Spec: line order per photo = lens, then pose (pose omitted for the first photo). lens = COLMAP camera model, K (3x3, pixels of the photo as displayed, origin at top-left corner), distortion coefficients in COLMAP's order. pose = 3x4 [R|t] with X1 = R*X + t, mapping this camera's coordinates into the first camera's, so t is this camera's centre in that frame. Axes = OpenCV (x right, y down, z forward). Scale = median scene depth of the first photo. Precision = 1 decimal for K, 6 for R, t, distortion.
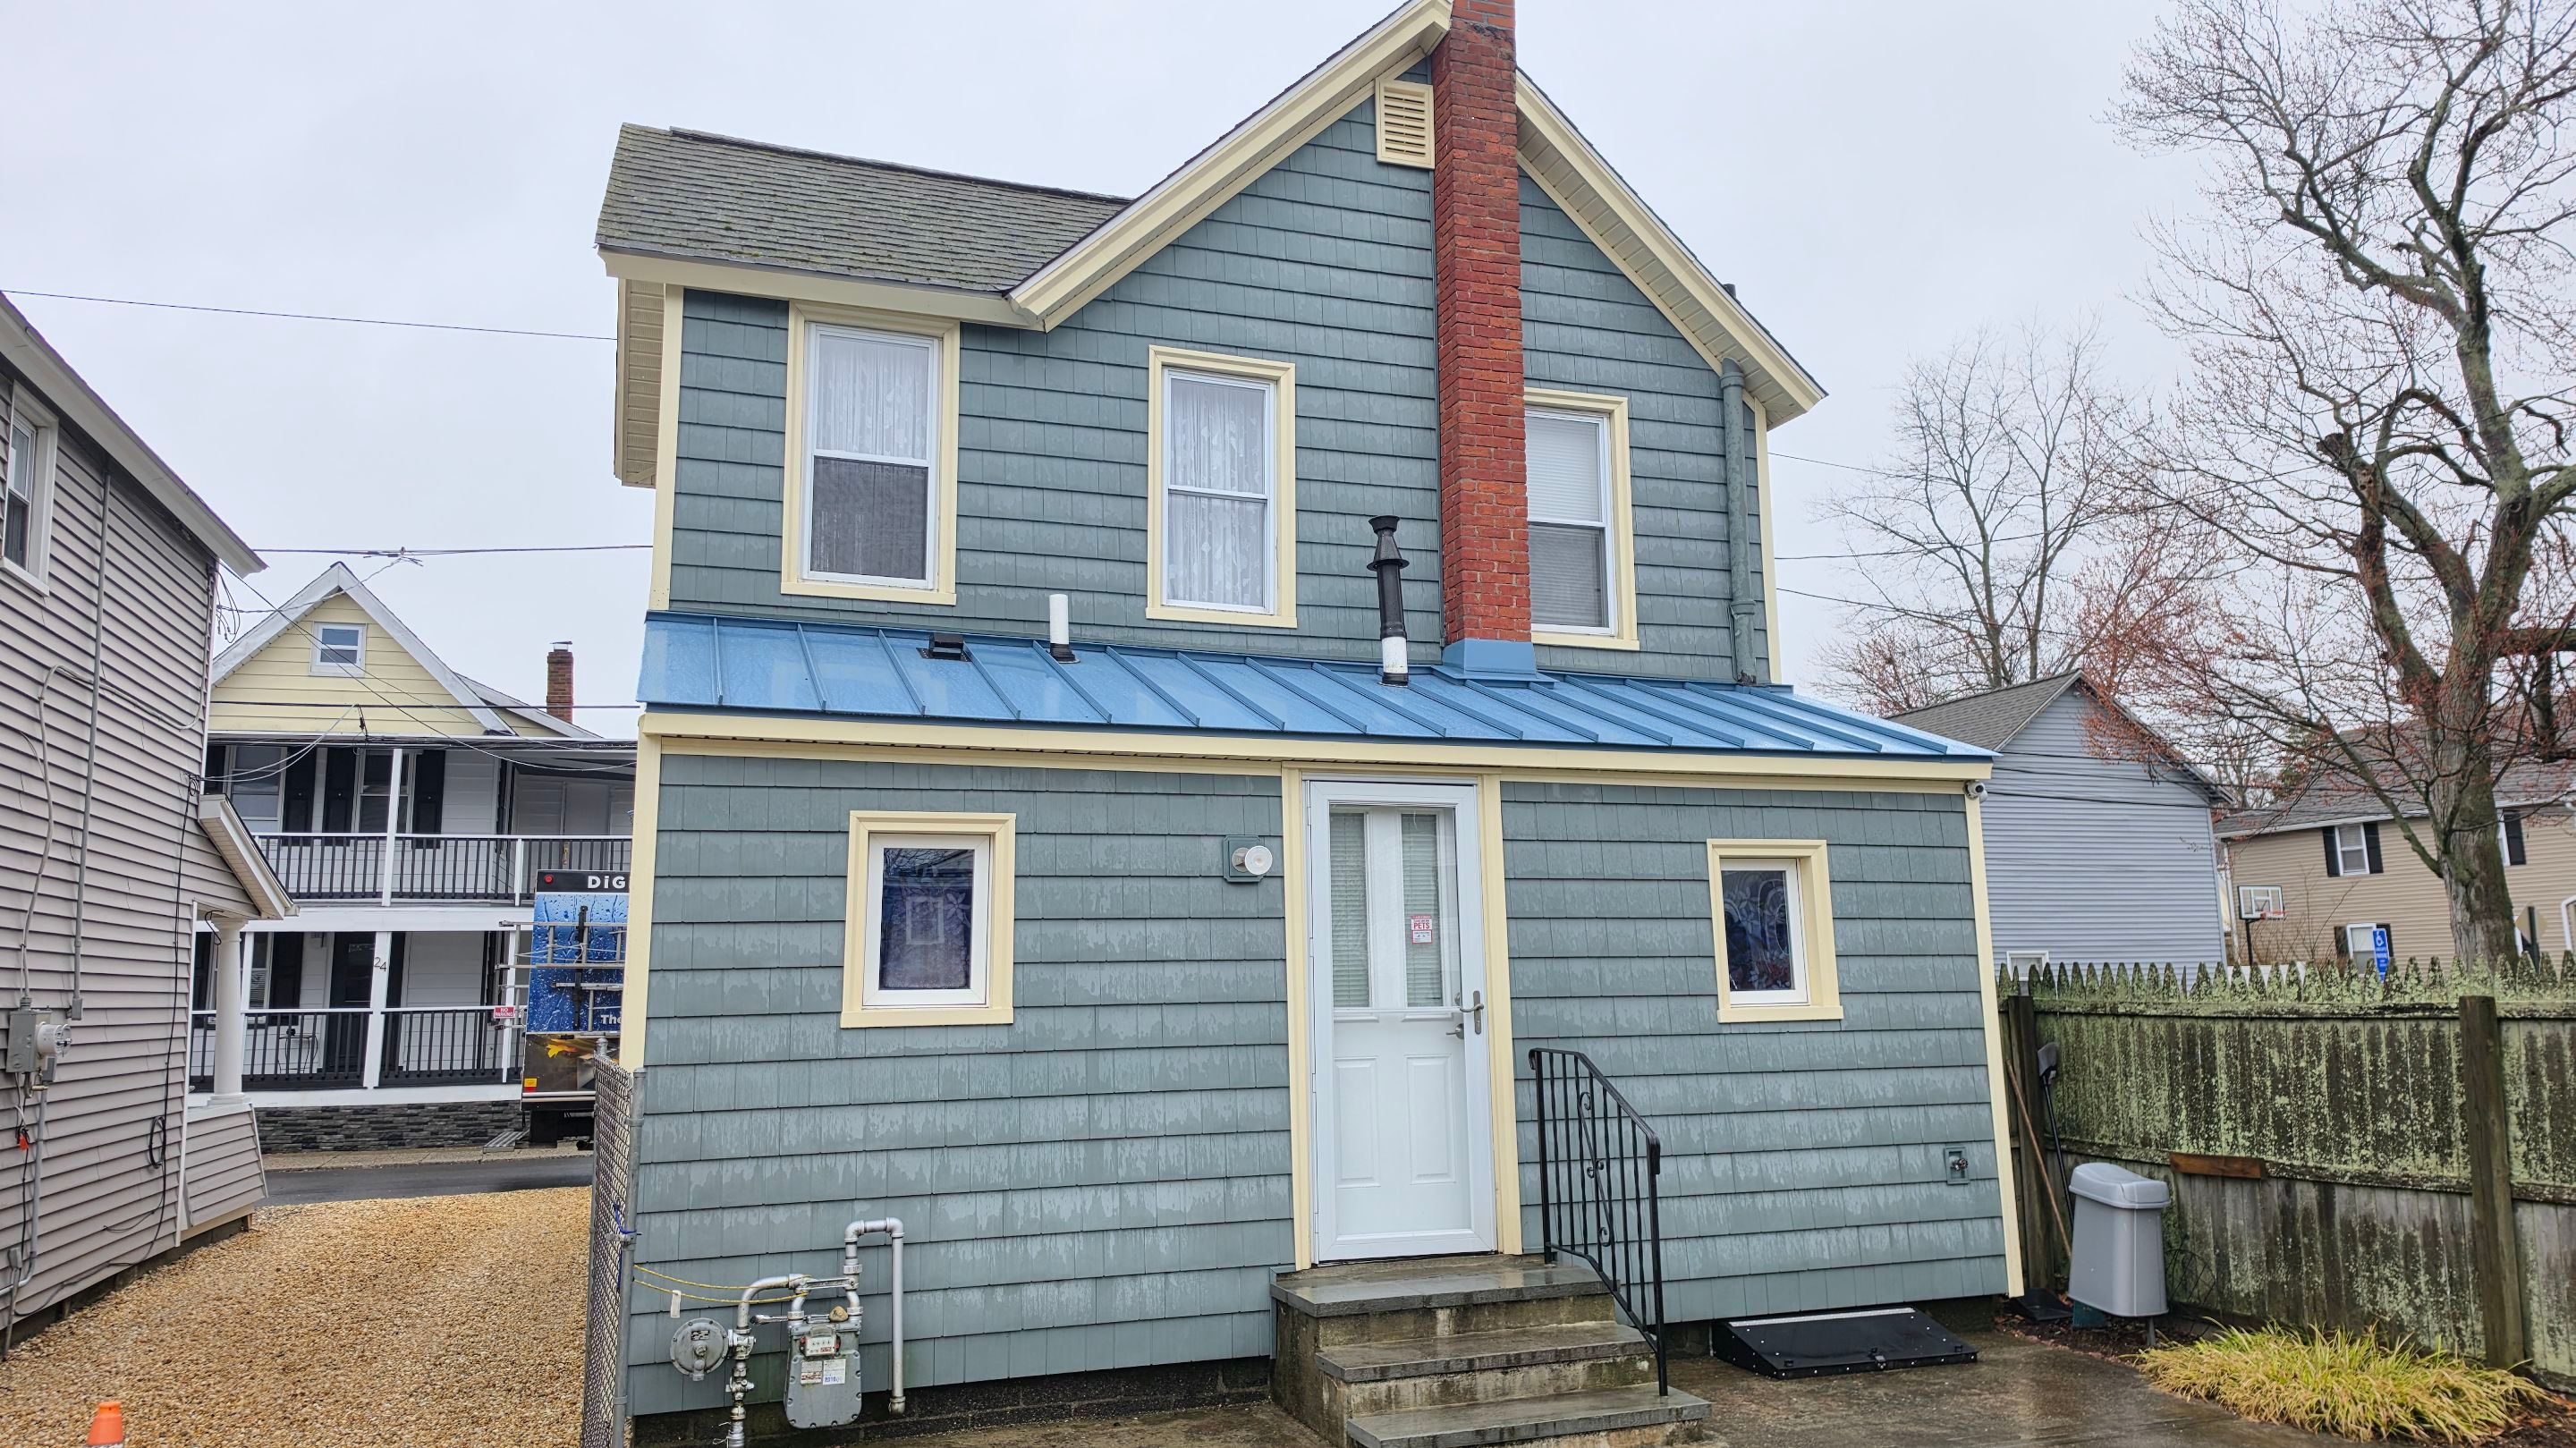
lens RADIAL K [[1774.2, 0, 1297.5], [0, 1774.2, 721.4], [0, 0, 1]] dist [0.043801, -0.042017]
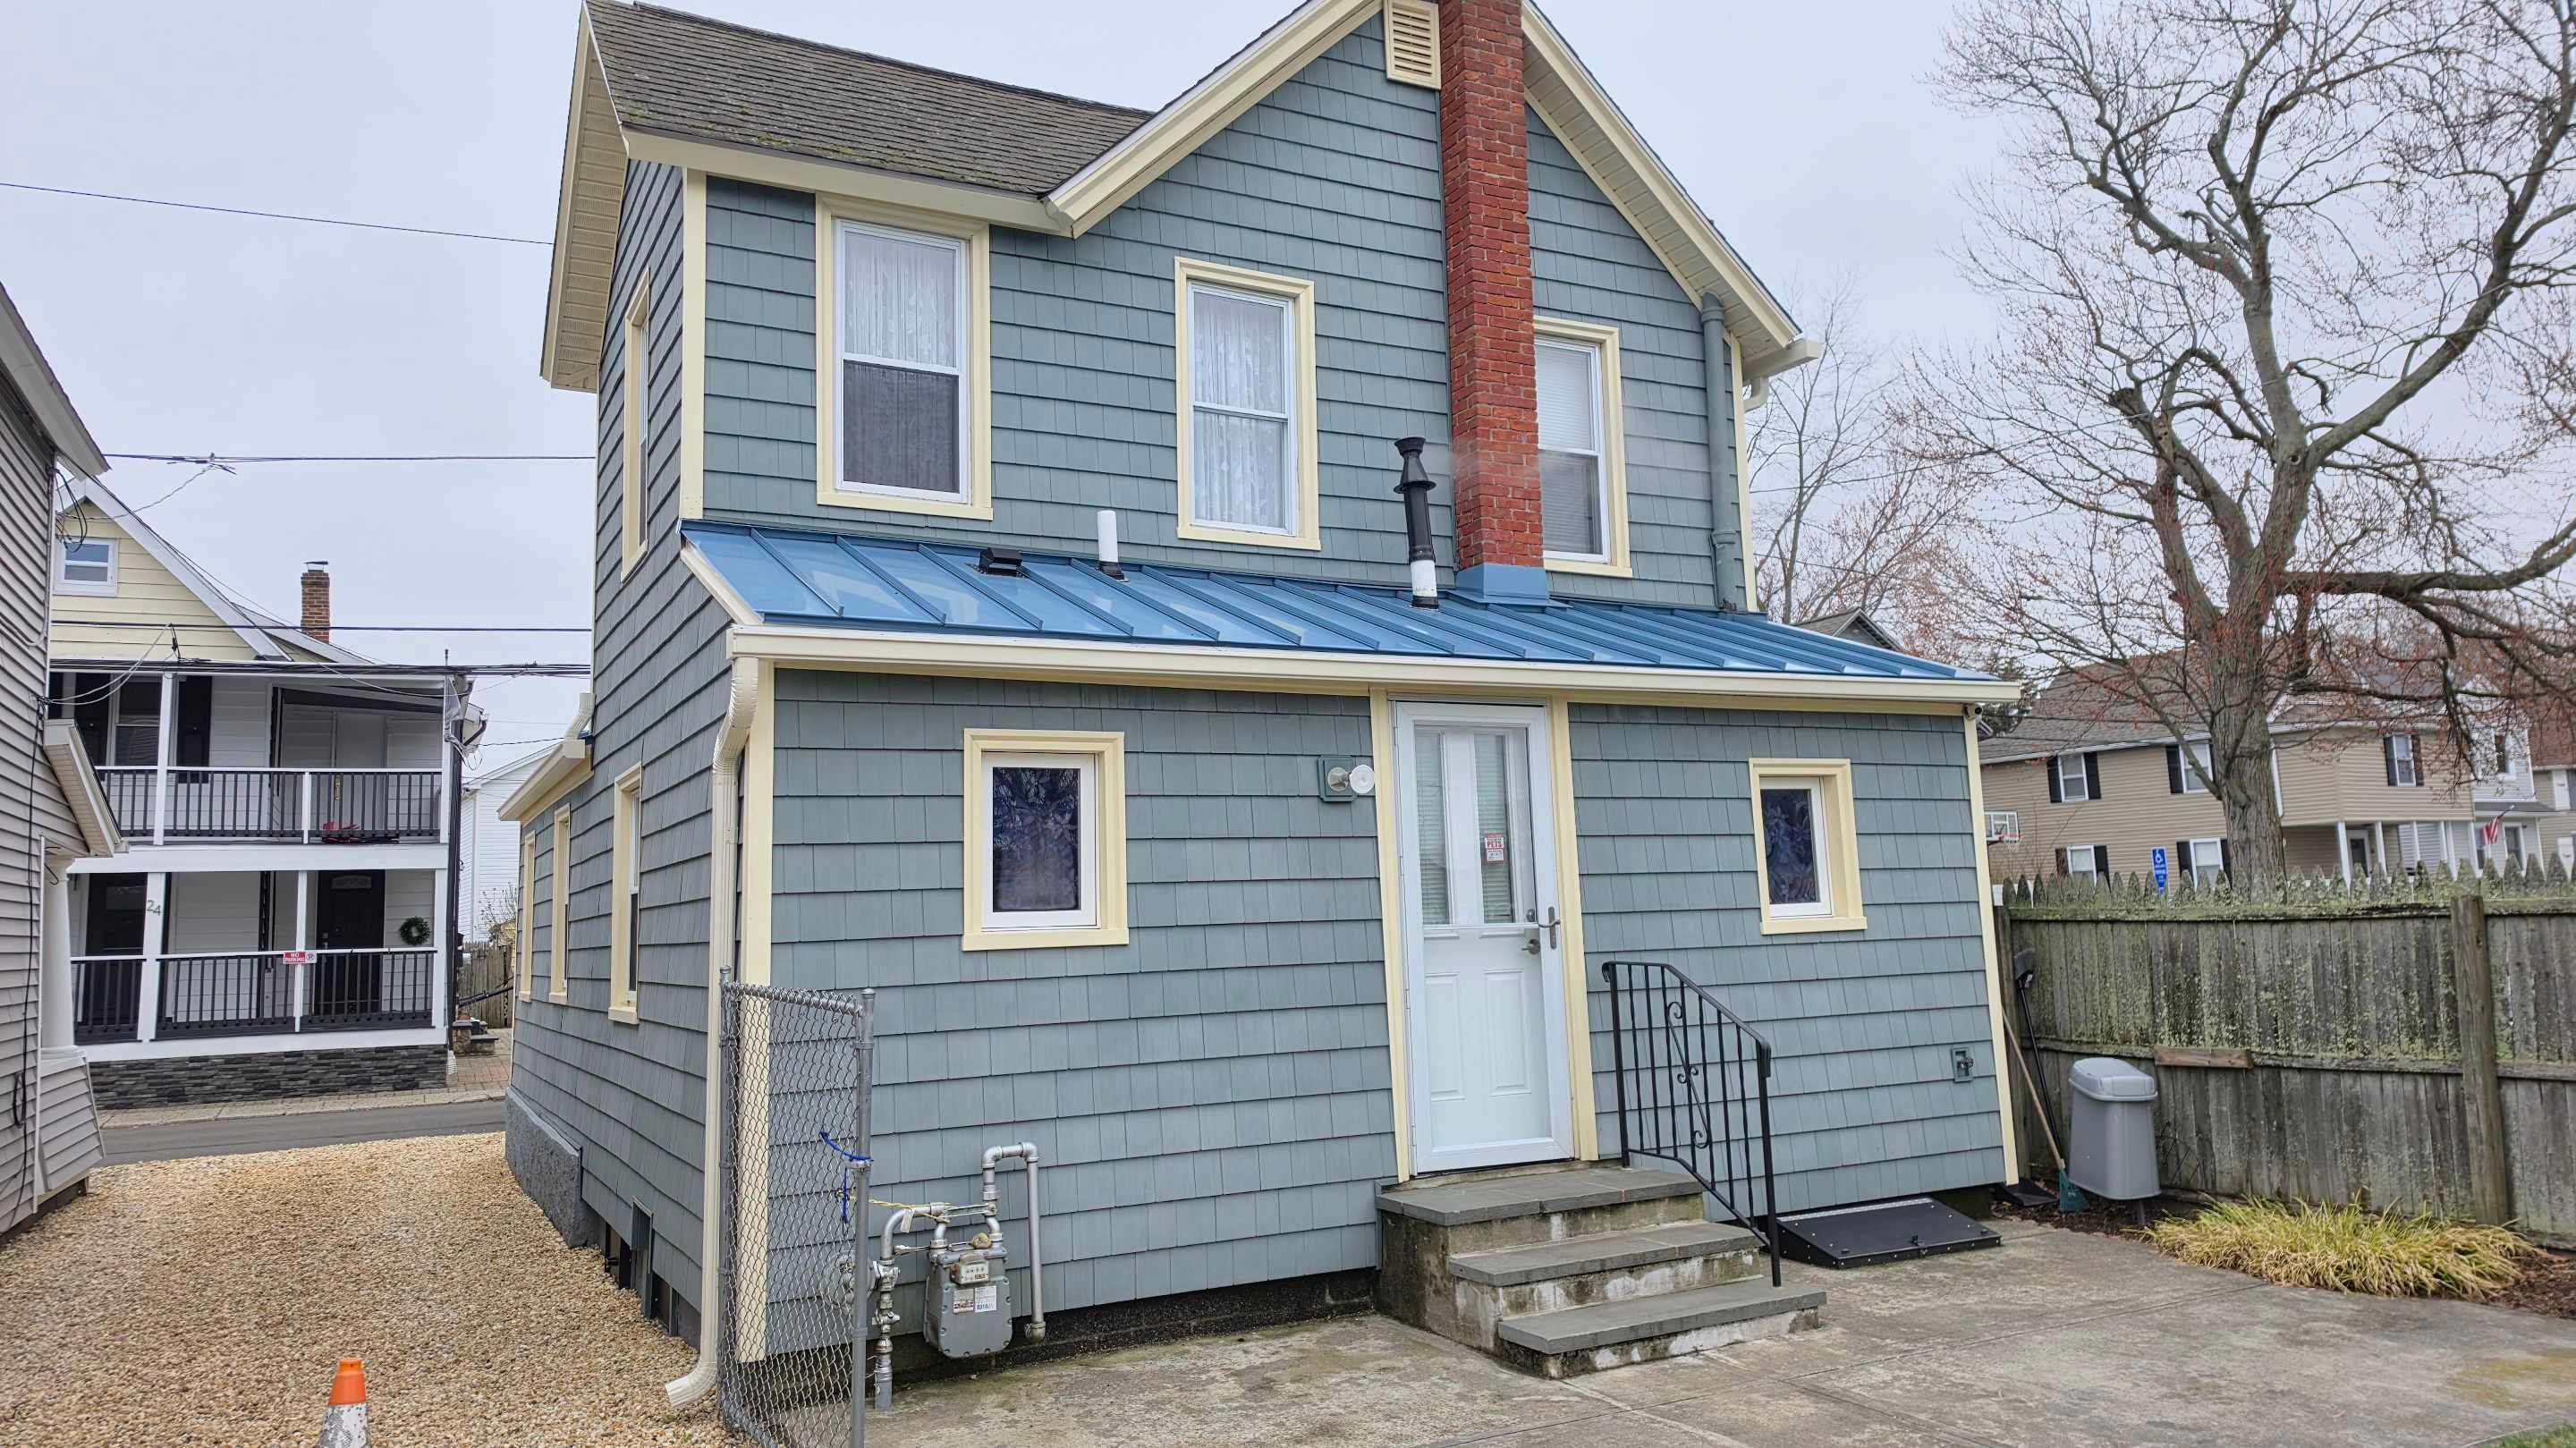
lens RADIAL K [[1768.7, 0, 1274.5], [0, 1768.7, 728.5], [0, 0, 1]] dist [0.054459, -0.061908]
pose [[0.989342, 0.000170, 0.145610, -0.180481], [-0.005928, 0.999217, 0.039112, 0.009225], [-0.145490, -0.039558, 0.988569, 0.018520]]
